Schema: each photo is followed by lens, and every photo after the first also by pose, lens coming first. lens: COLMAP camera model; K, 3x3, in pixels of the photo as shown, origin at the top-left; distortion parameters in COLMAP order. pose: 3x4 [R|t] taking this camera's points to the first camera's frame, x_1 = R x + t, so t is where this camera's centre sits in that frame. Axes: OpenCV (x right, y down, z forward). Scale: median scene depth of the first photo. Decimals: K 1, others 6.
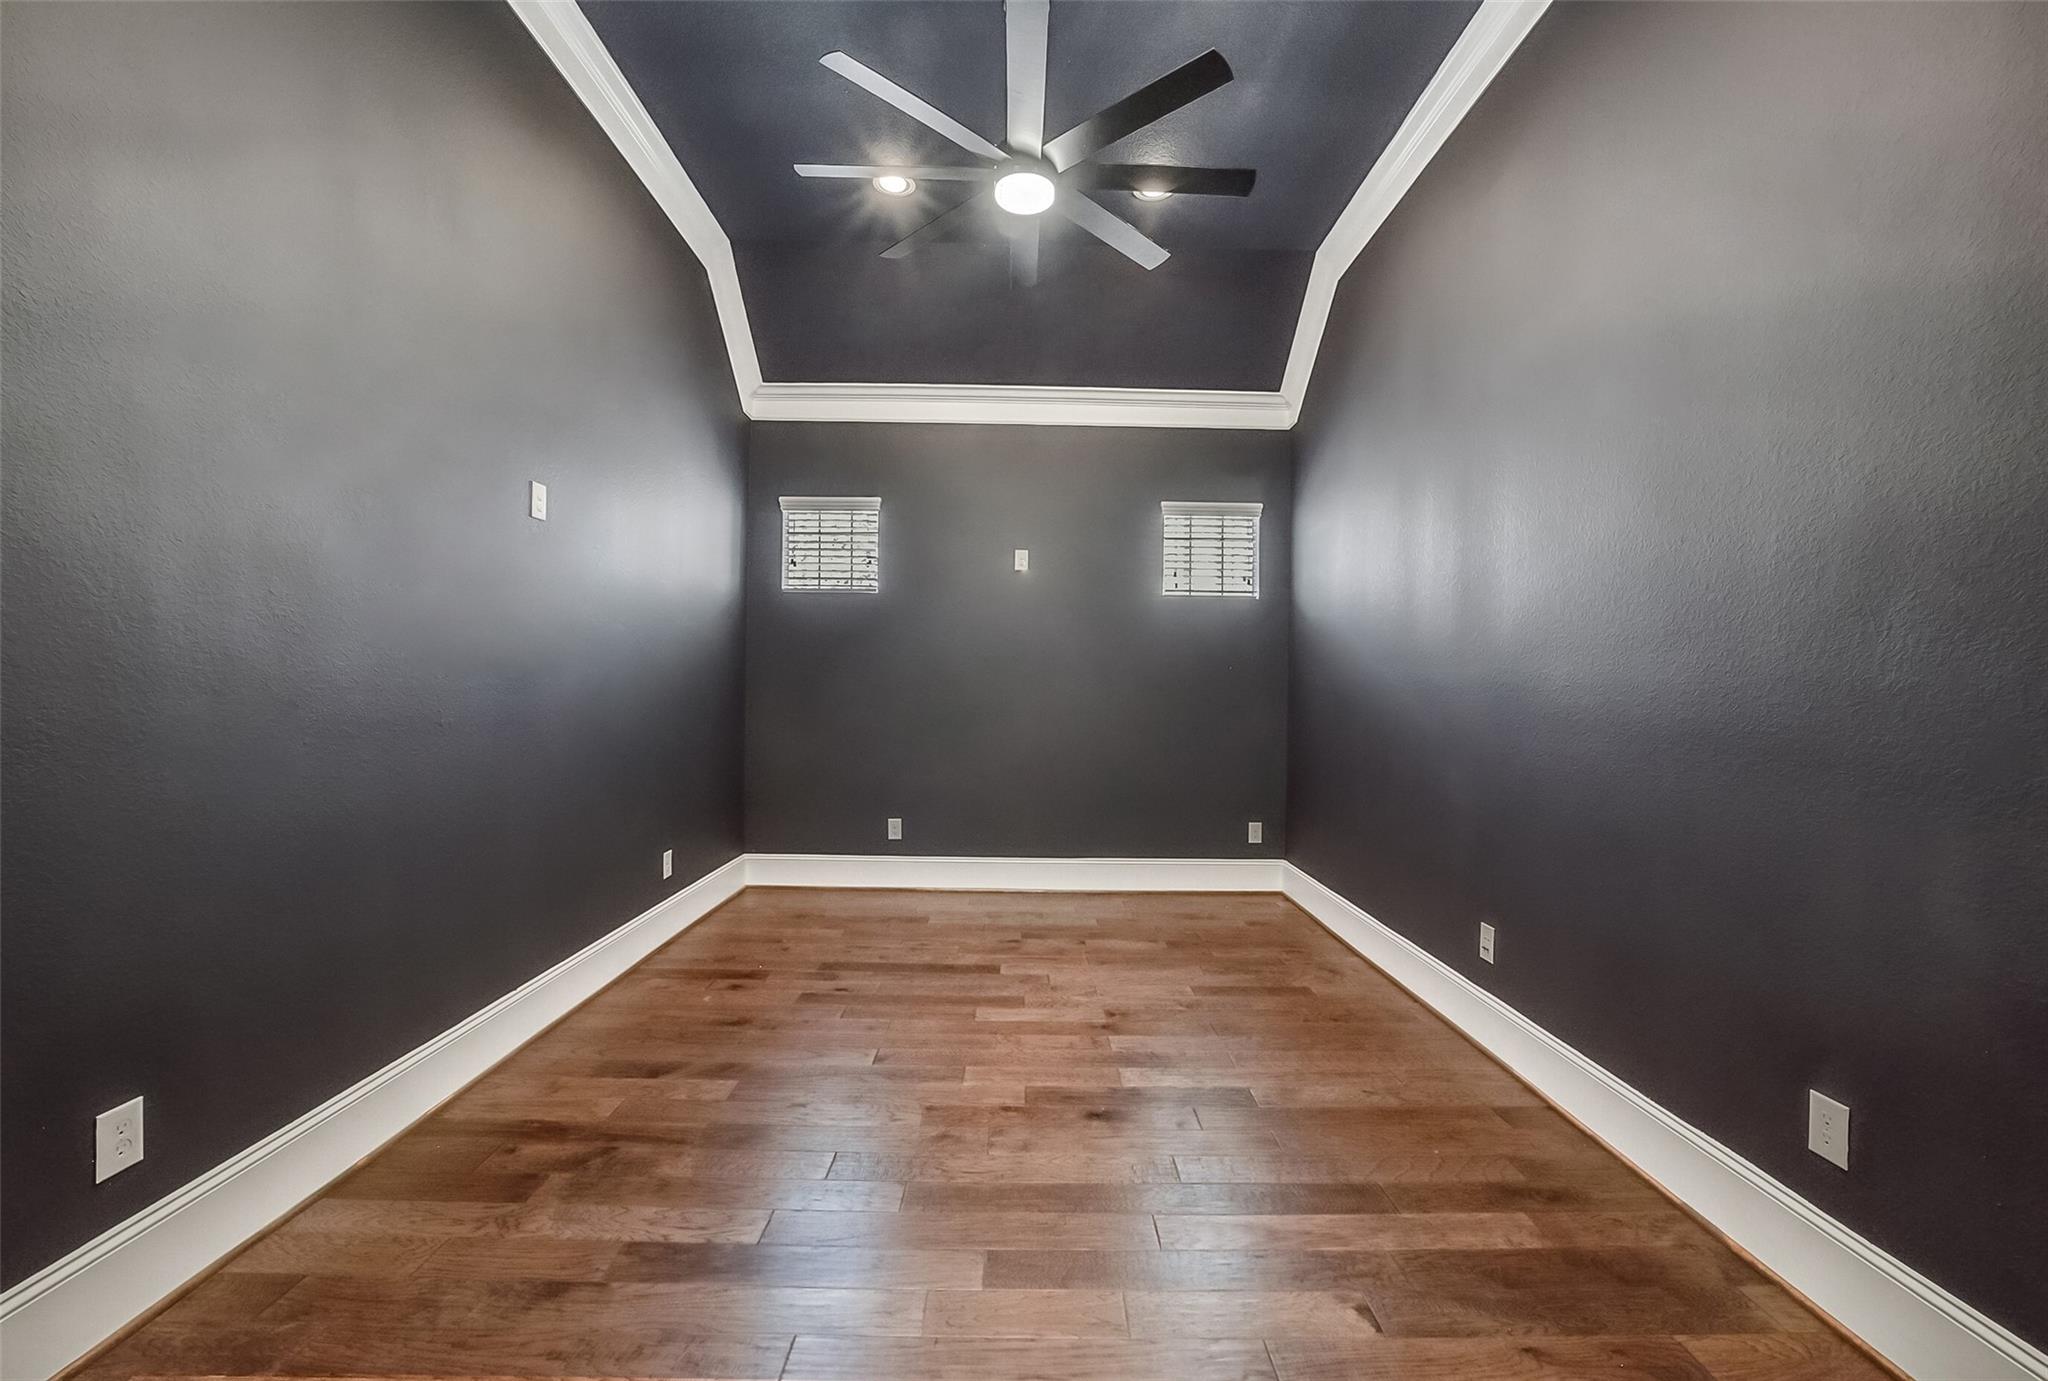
lens RADIAL K [[815.9, 0, 1025.8], [0, 815.9, 690.6], [0, 0, 1]] dist [-0.026961, 0.003981]
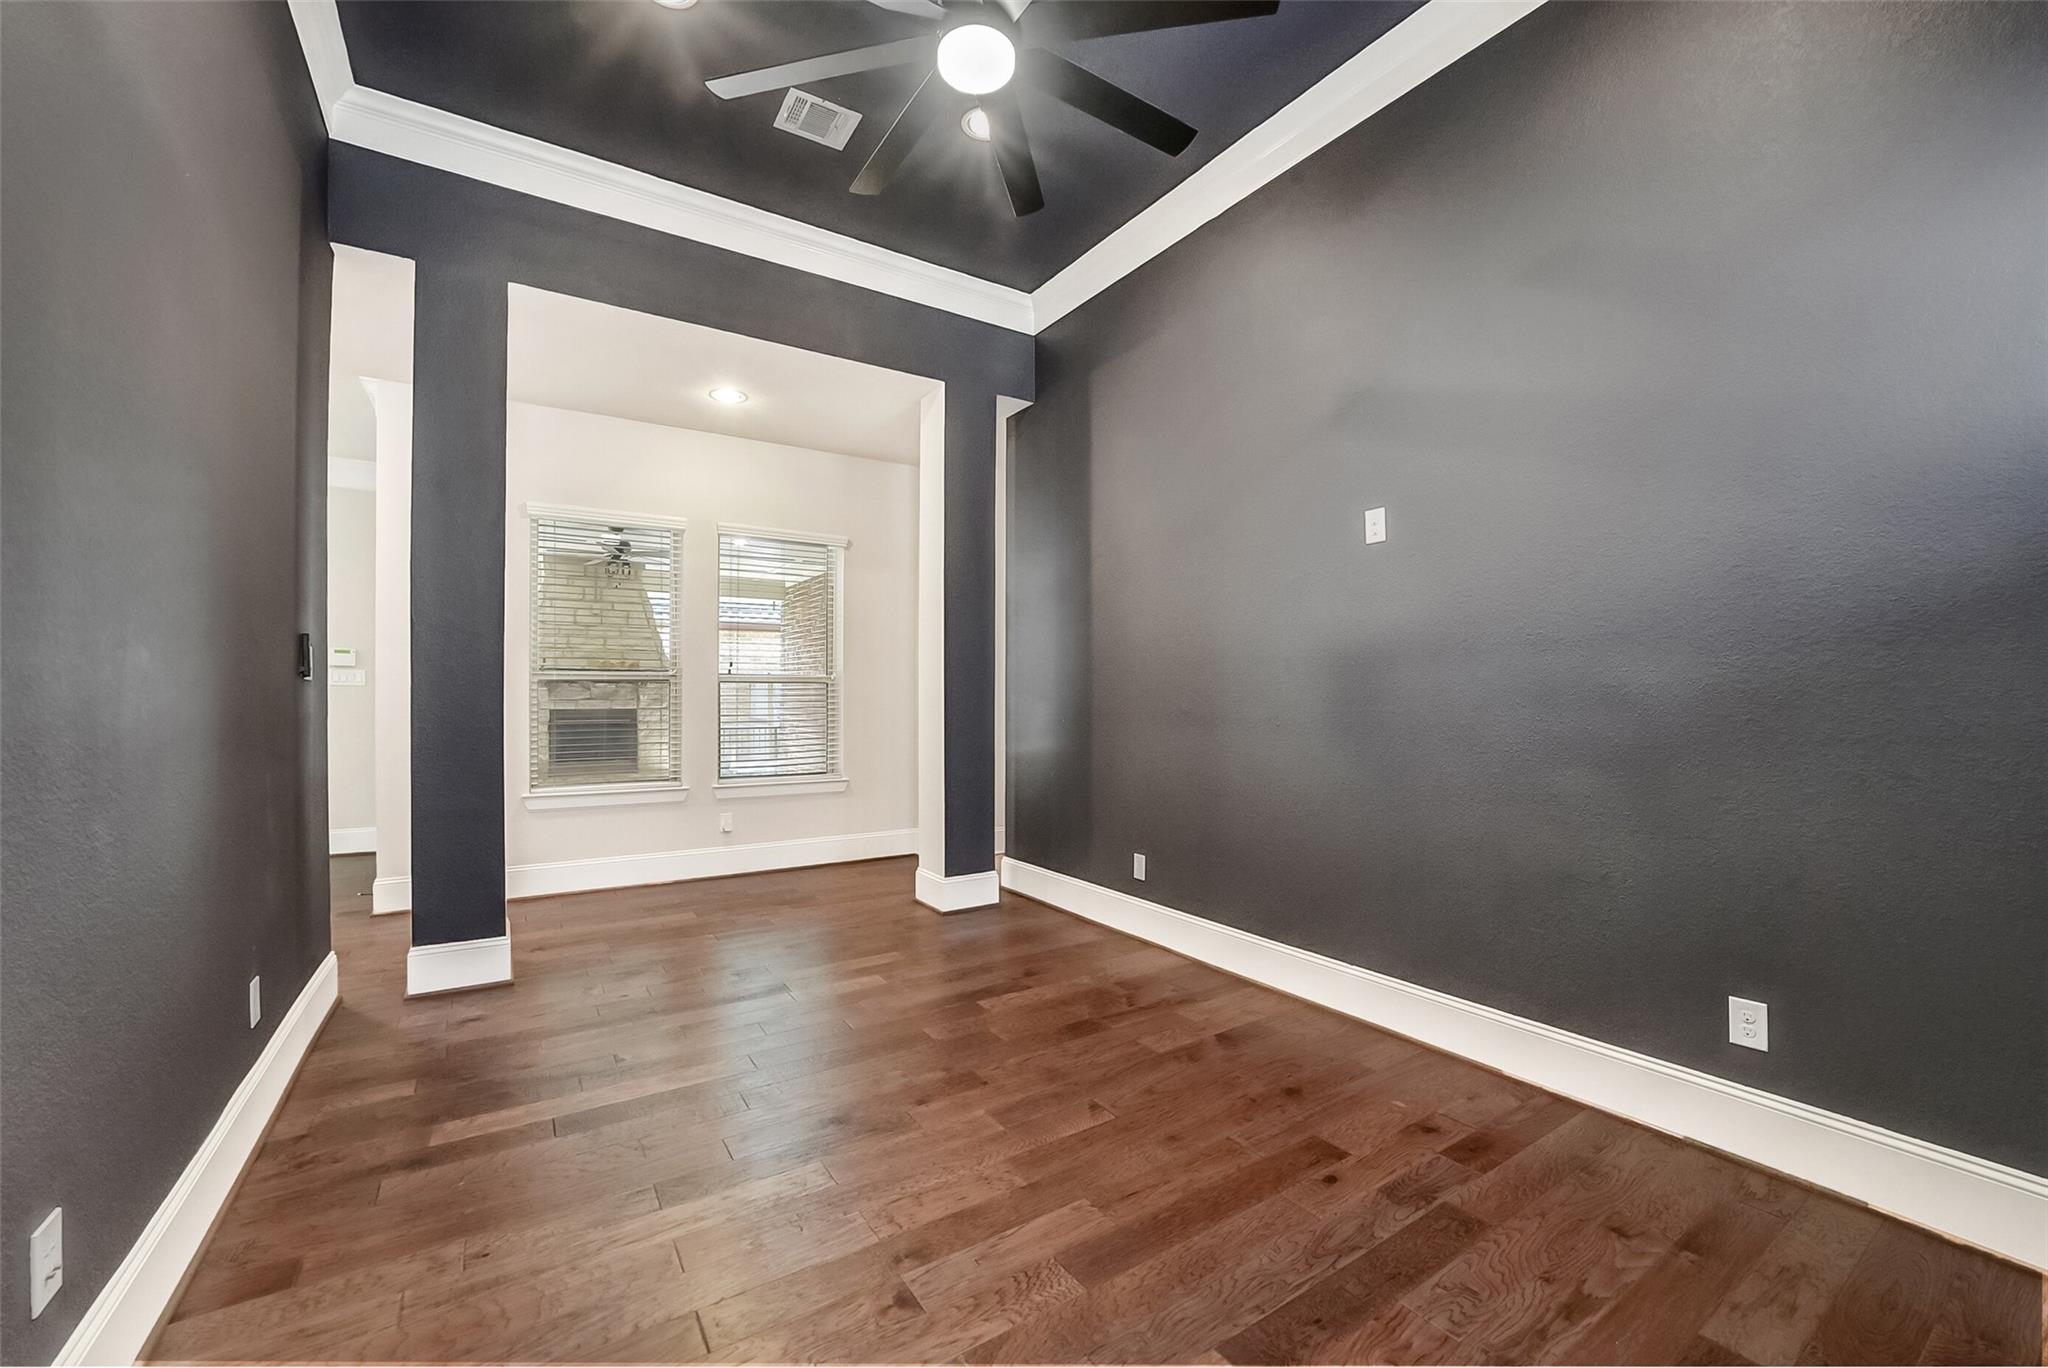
lens RADIAL K [[815.9, 0, 1023.2], [0, 815.9, 691.1], [0, 0, 1]] dist [-0.026961, 0.003981]
pose [[-0.839320, -0.016515, -0.543387, 0.385855], [-0.011775, 0.999856, -0.012202, 0.005130], [0.543511, -0.003843, -0.839393, 1.724287]]
